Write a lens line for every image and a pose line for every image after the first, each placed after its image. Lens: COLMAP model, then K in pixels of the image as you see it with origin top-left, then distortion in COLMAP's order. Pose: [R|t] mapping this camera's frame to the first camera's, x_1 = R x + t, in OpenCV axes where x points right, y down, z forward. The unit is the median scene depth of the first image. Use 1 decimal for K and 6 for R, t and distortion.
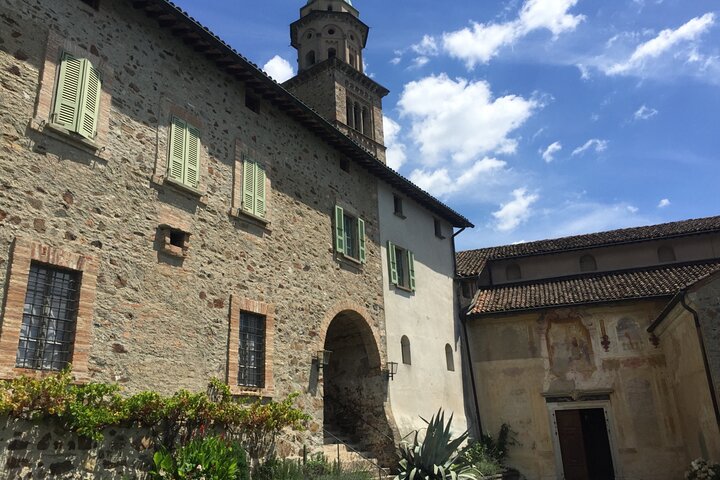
lens RADIAL K [[600.6, 0, 360.0], [0, 600.6, 240.0], [0, 0, 1]] dist [0.000523, -0.003926]
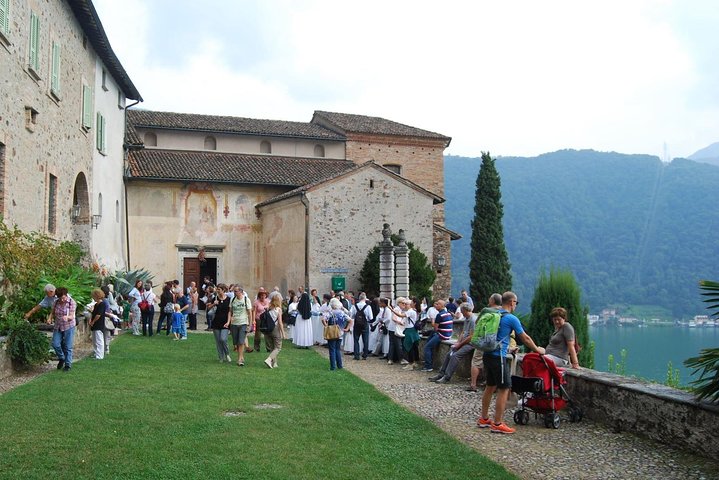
lens RADIAL K [[599.7, 0, 359.5], [0, 599.7, 240.0], [0, 0, 1]] dist [0.000523, -0.003926]
pose [[0.744973, 0.079767, 0.662308, -0.257189], [-0.241604, 0.957685, 0.156418, -0.051528], [-0.621806, -0.276544, 0.732722, -0.190566]]
